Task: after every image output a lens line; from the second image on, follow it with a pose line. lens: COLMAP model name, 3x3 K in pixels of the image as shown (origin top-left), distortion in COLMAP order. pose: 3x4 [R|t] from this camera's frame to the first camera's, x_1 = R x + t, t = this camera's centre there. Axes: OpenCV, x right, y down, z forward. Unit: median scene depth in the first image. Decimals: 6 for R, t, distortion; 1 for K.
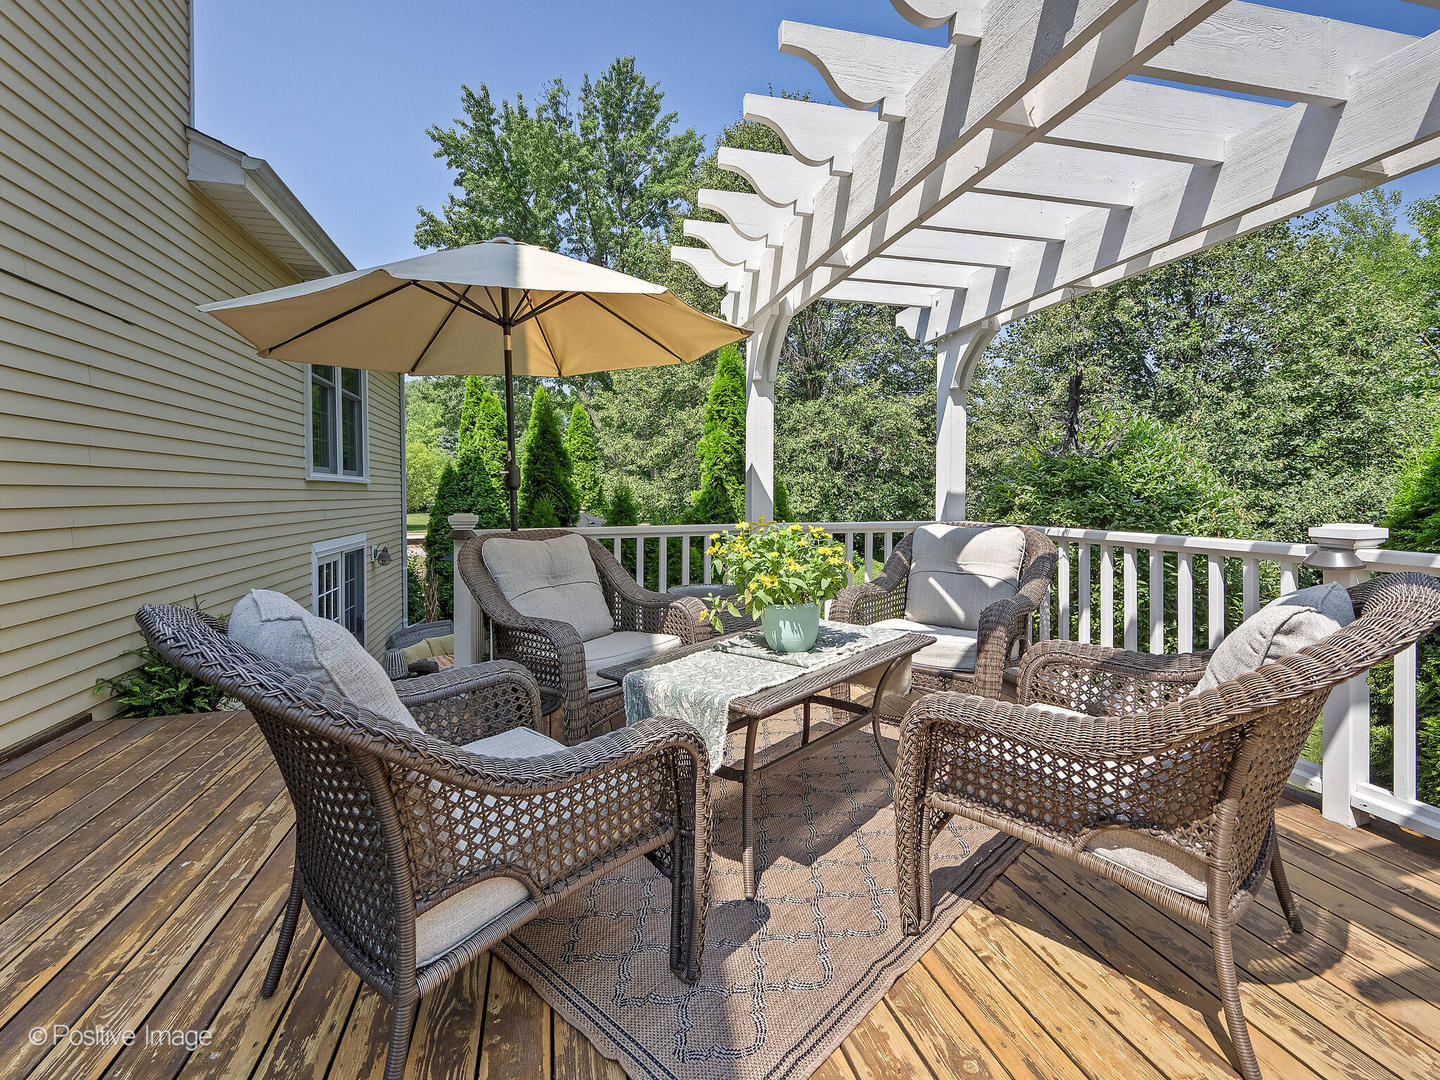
lens RADIAL K [[705.2, 0, 716.6], [0, 705.2, 502.6], [0, 0, 1]] dist [0.001534, -0.000022]
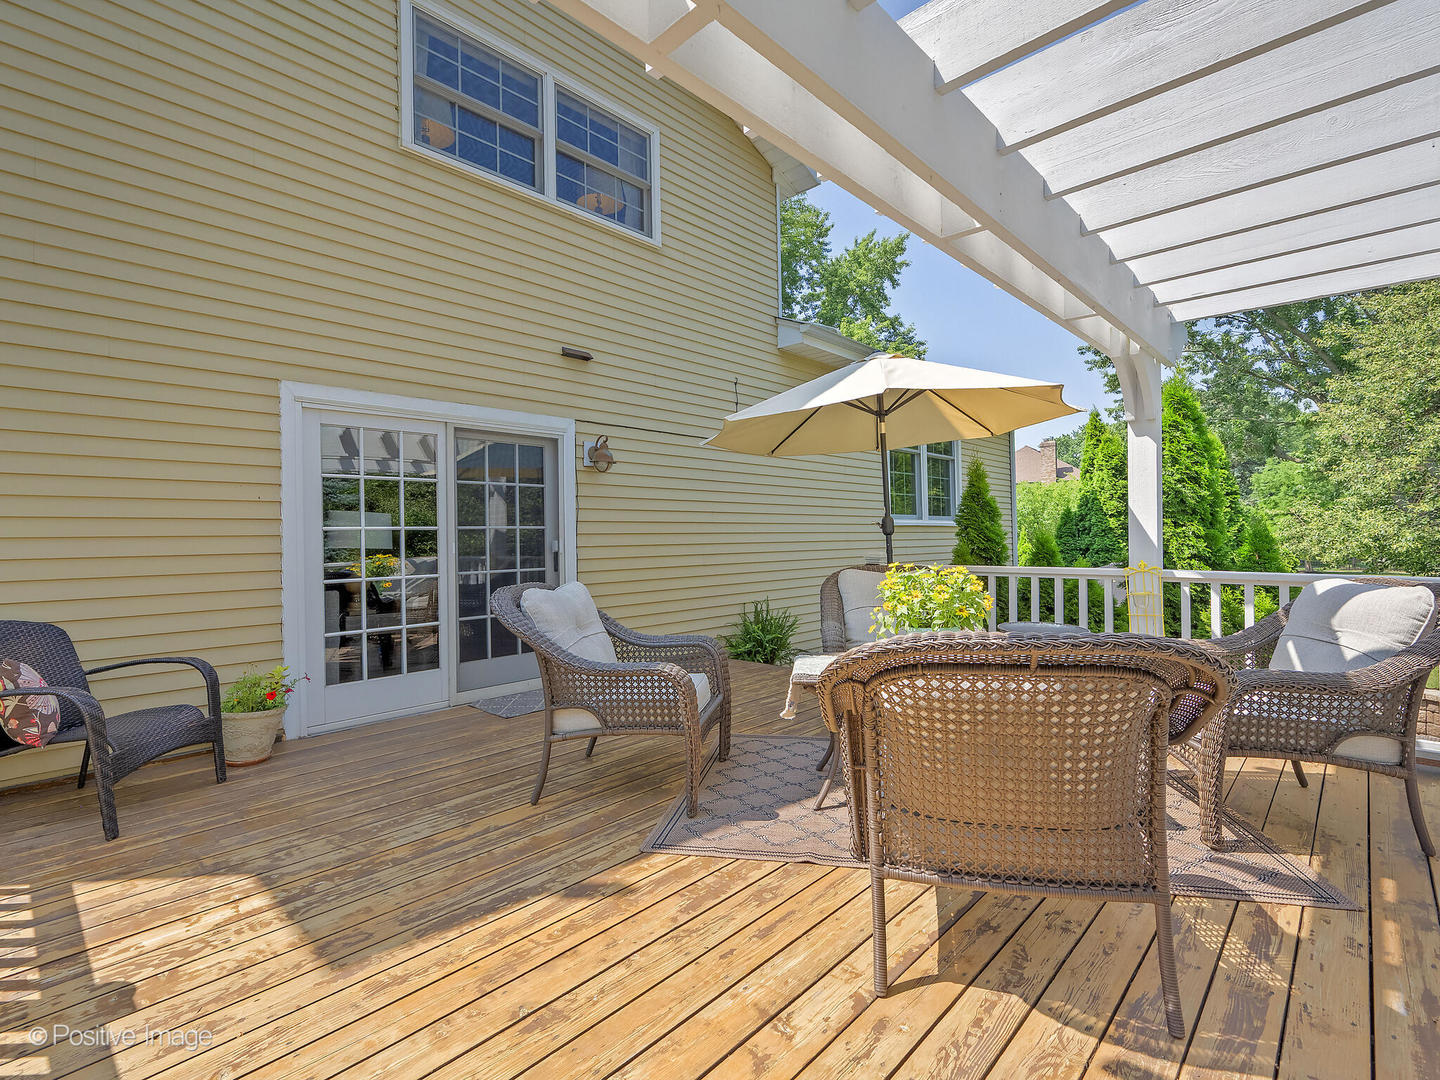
lens RADIAL K [[671.6, 0, 722.7], [0, 671.6, 547.6], [0, 0, 1]] dist [-0.000405, -0.000727]
pose [[0.545168, 0.015833, -0.838177, 0.495783], [-0.005781, 0.999869, 0.015127, -0.009287], [0.838307, -0.003401, 0.545188, 0.020918]]
